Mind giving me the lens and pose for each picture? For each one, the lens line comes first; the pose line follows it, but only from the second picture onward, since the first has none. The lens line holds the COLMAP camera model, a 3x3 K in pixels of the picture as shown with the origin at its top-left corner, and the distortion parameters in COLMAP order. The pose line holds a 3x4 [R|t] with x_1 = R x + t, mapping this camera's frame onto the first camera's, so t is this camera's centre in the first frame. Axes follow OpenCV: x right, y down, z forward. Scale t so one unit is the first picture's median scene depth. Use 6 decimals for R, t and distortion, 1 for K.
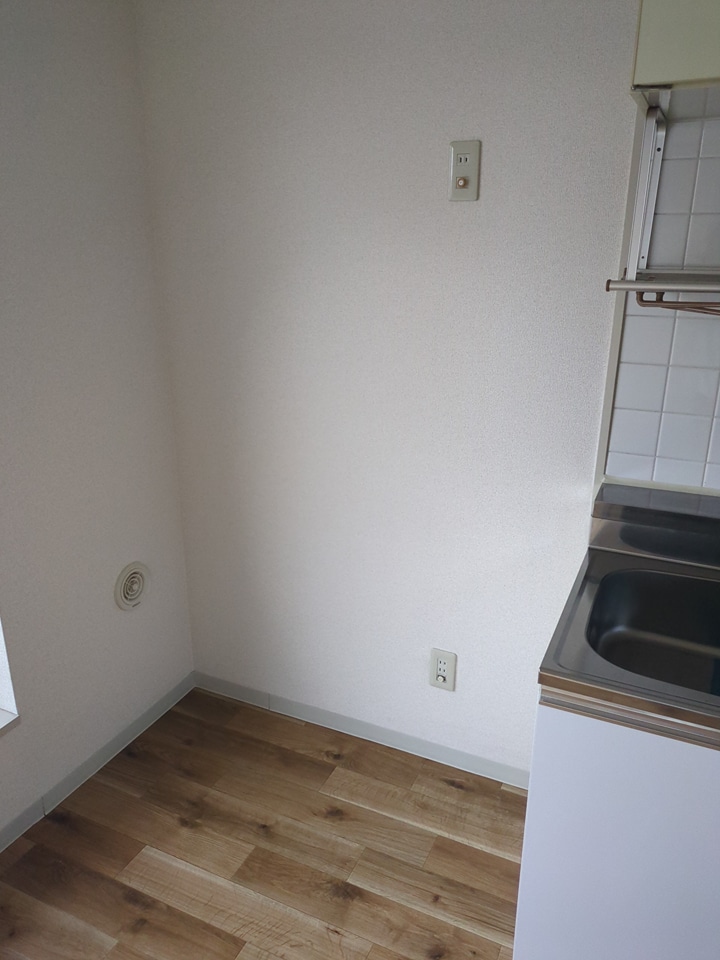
lens RADIAL K [[712.0, 0, 360.0], [0, 712.0, 480.0], [0, 0, 1]] dist [0.011447, -0.000438]
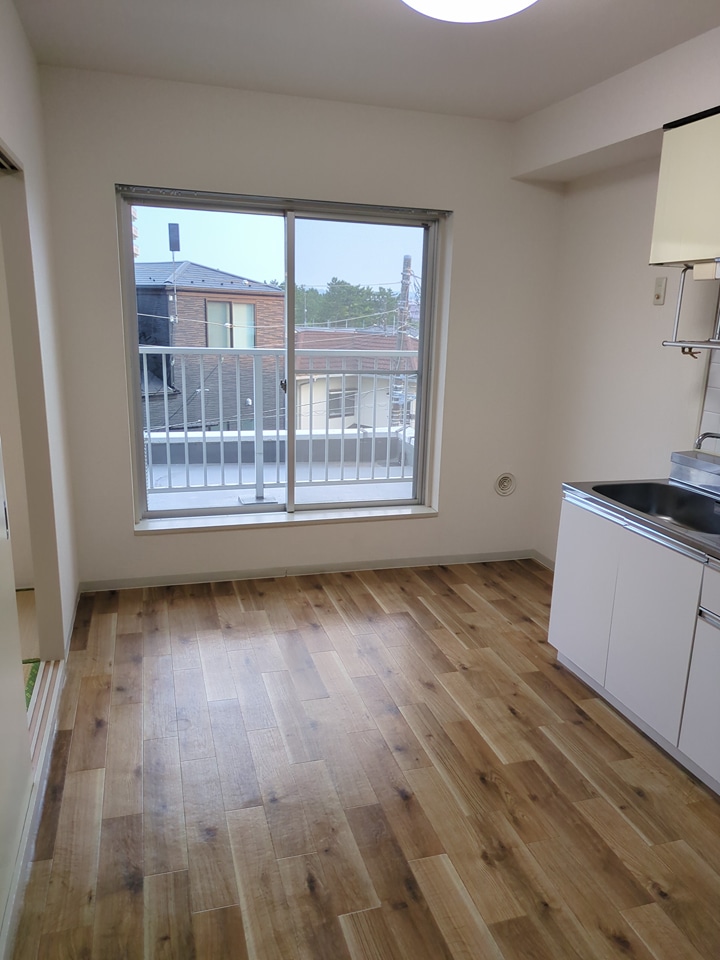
lens RADIAL K [[699.3, 0, 360.0], [0, 699.3, 480.0], [0, 0, 1]] dist [0.006155, 0.001504]
pose [[0.659327, 0.190990, -0.727194, 0.882555], [-0.273132, 0.961964, 0.005008, 0.246479], [0.700490, 0.195318, 0.686414, -0.692170]]
